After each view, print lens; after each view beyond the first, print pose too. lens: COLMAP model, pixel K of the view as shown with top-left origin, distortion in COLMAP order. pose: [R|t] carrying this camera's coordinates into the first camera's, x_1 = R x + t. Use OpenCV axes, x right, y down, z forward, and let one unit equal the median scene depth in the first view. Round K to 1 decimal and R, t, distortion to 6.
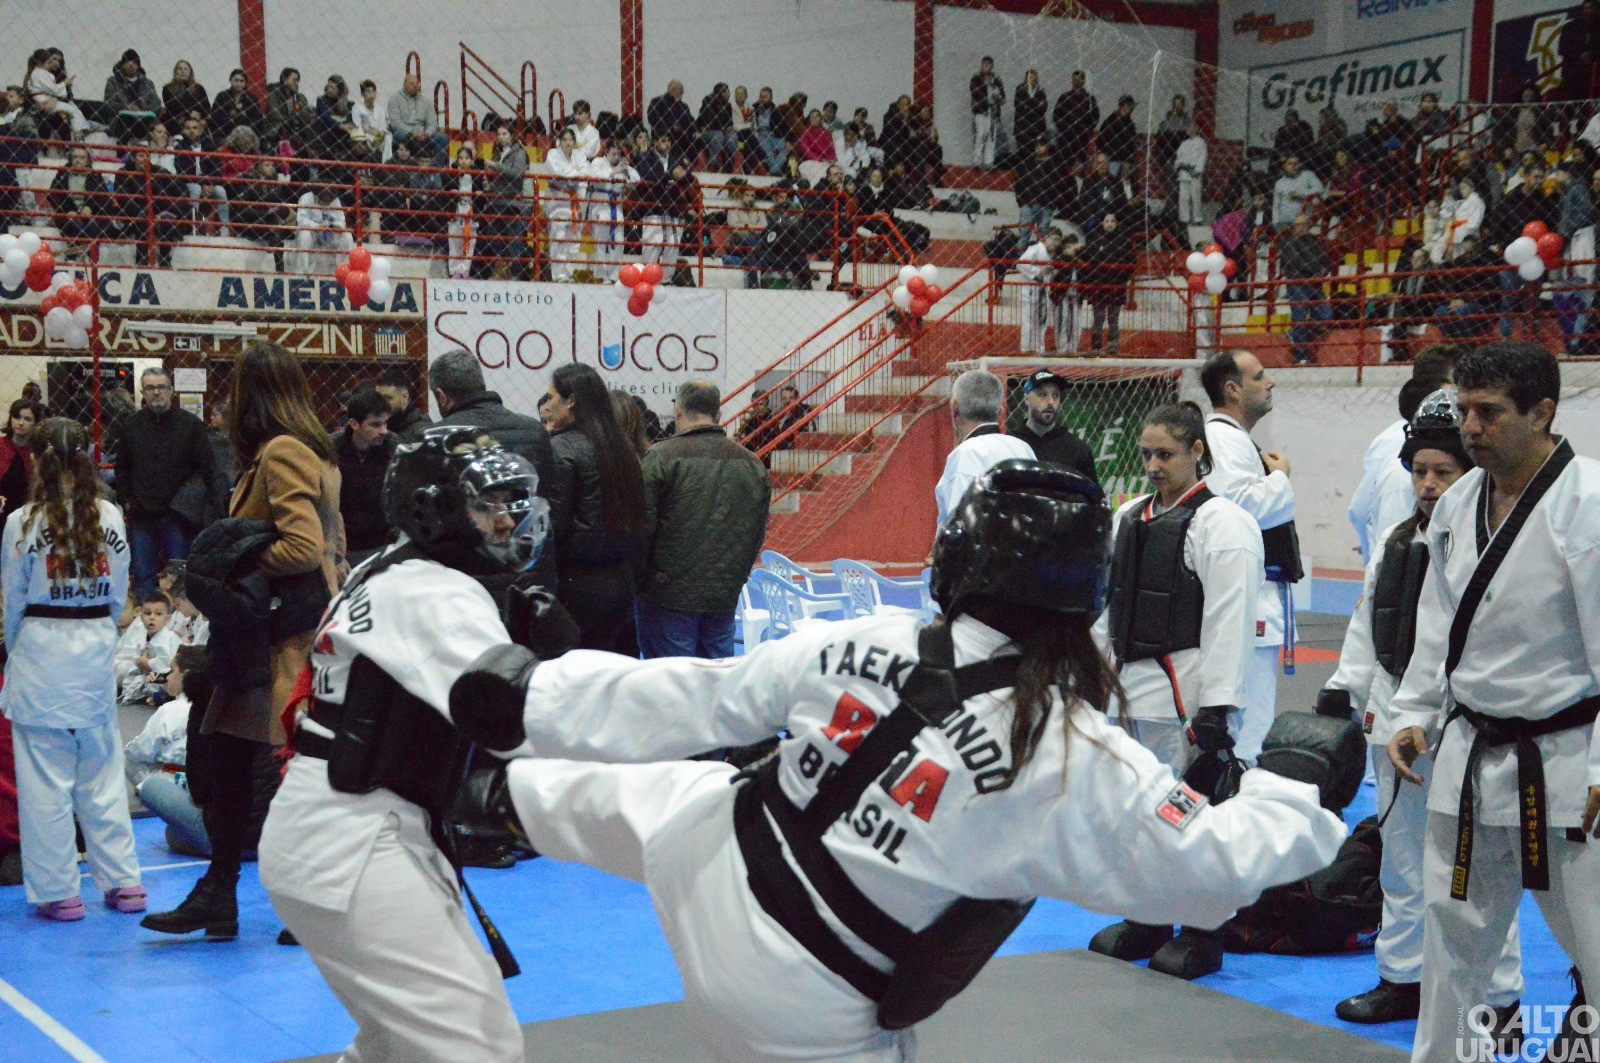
lens RADIAL K [[2603.6, 0, 797.3], [0, 2603.6, 564.2], [0, 0, 1]] dist [0.266235, 0.631770]
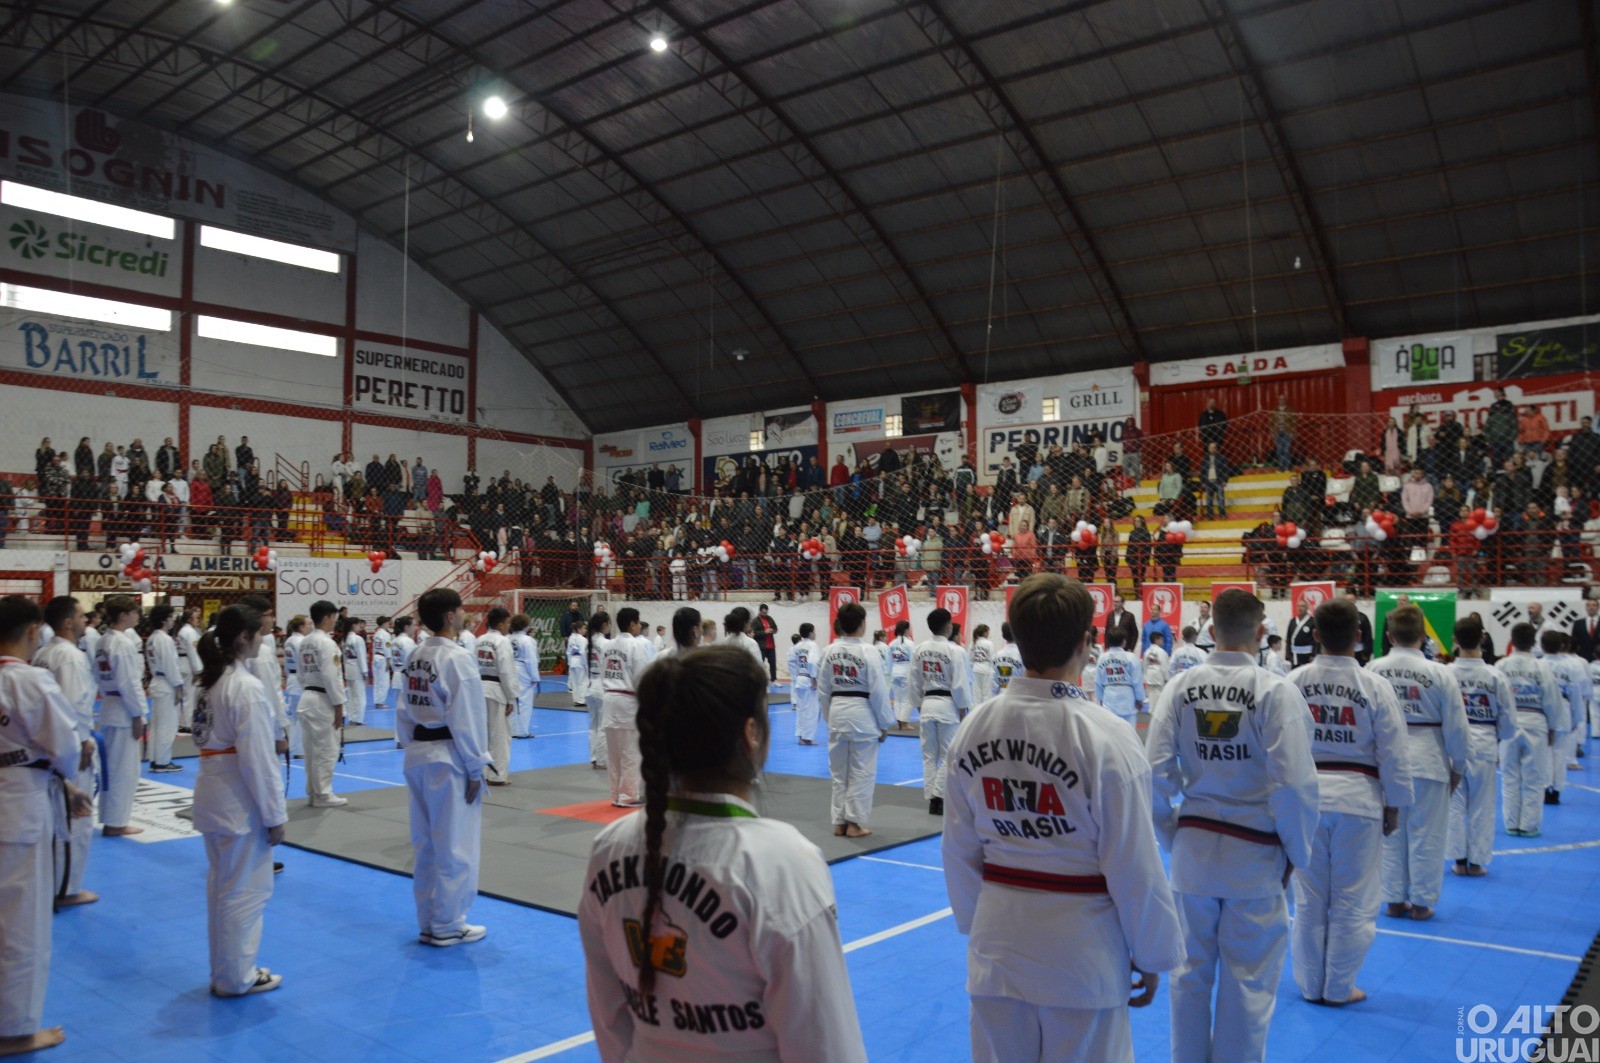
lens RADIAL K [[1383.1, 0, 793.5], [0, 1383.1, 569.9], [0, 0, 1]] dist [-0.121552, 0.173082]
pose [[0.946473, 0.002247, 0.322777, -0.099674], [0.025195, 0.996410, -0.080817, 0.013478], [-0.321800, 0.084623, 0.943019, -0.302682]]
